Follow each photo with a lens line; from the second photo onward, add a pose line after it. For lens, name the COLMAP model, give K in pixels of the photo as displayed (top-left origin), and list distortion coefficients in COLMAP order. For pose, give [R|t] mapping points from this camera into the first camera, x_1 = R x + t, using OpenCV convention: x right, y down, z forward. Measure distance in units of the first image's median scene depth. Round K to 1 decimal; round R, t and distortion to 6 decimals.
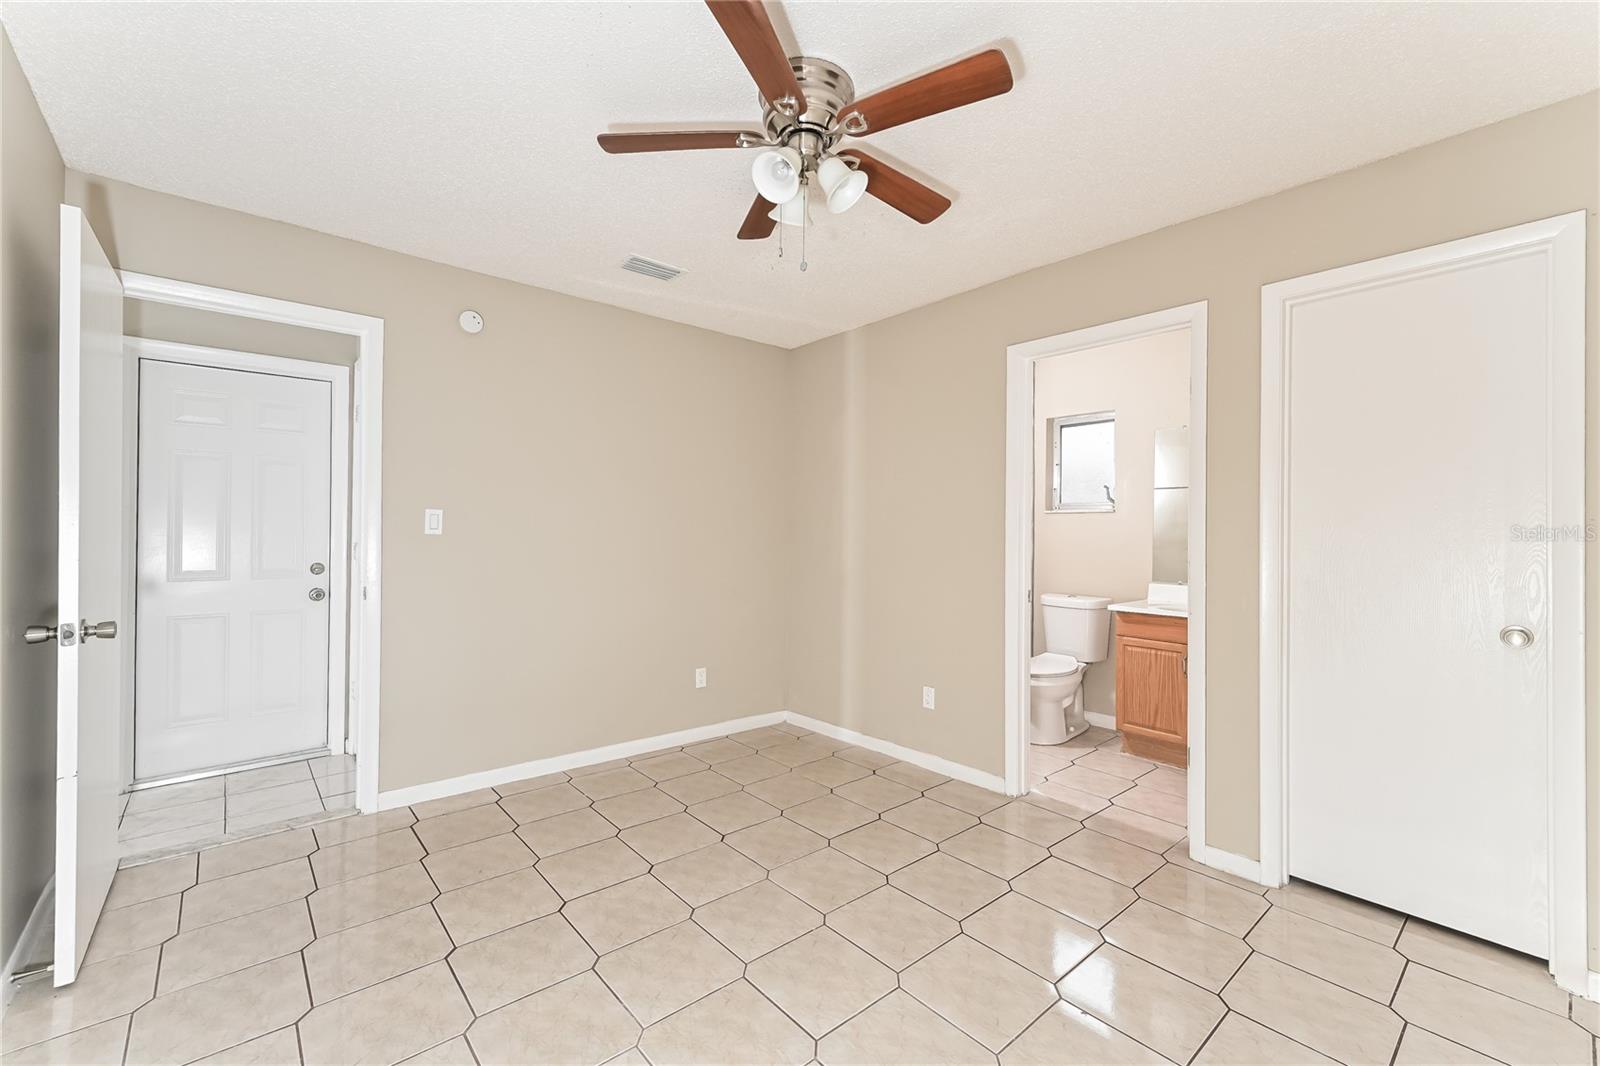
lens RADIAL K [[678.4, 0, 795.3], [0, 678.4, 533.1], [0, 0, 1]] dist [-0.004353, 0.000154]
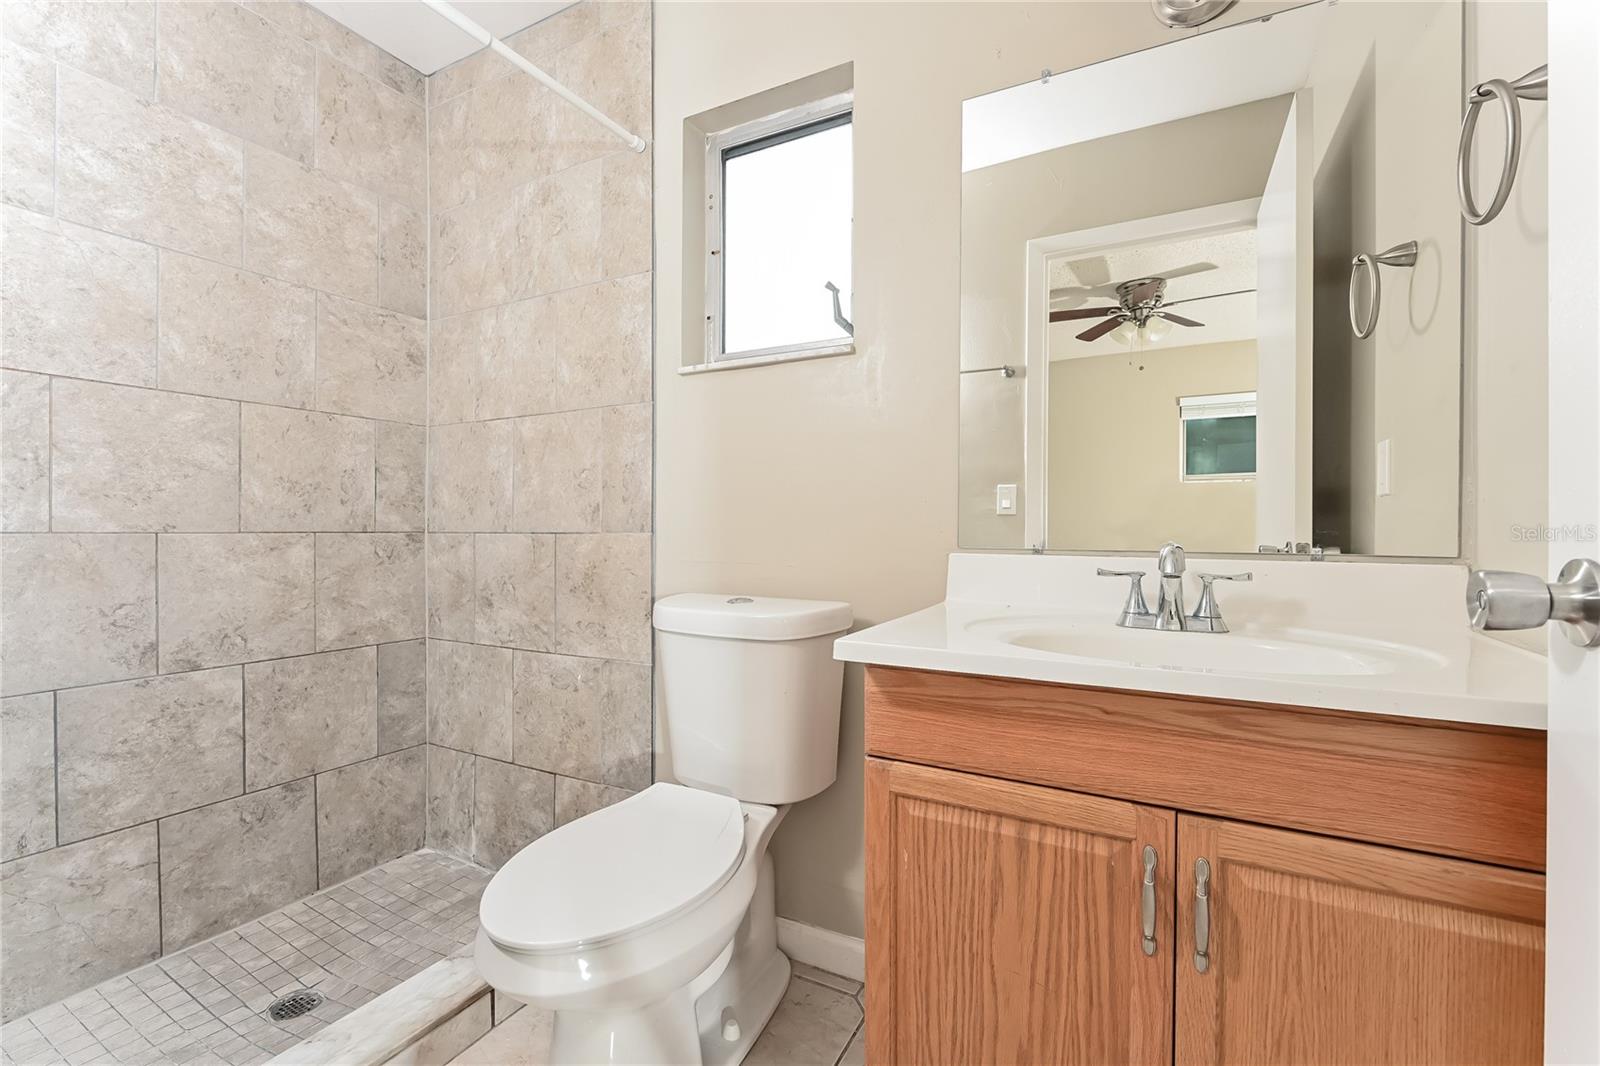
lens RADIAL K [[678.4, 0, 802.1], [0, 678.4, 535.7], [0, 0, 1]] dist [-0.004353, 0.000154]
pose [[0.930675, -0.005201, 0.365811, 0.373103], [0.003848, 0.999983, 0.004425, 0.070044], [-0.365828, -0.002711, 0.930679, 0.804051]]
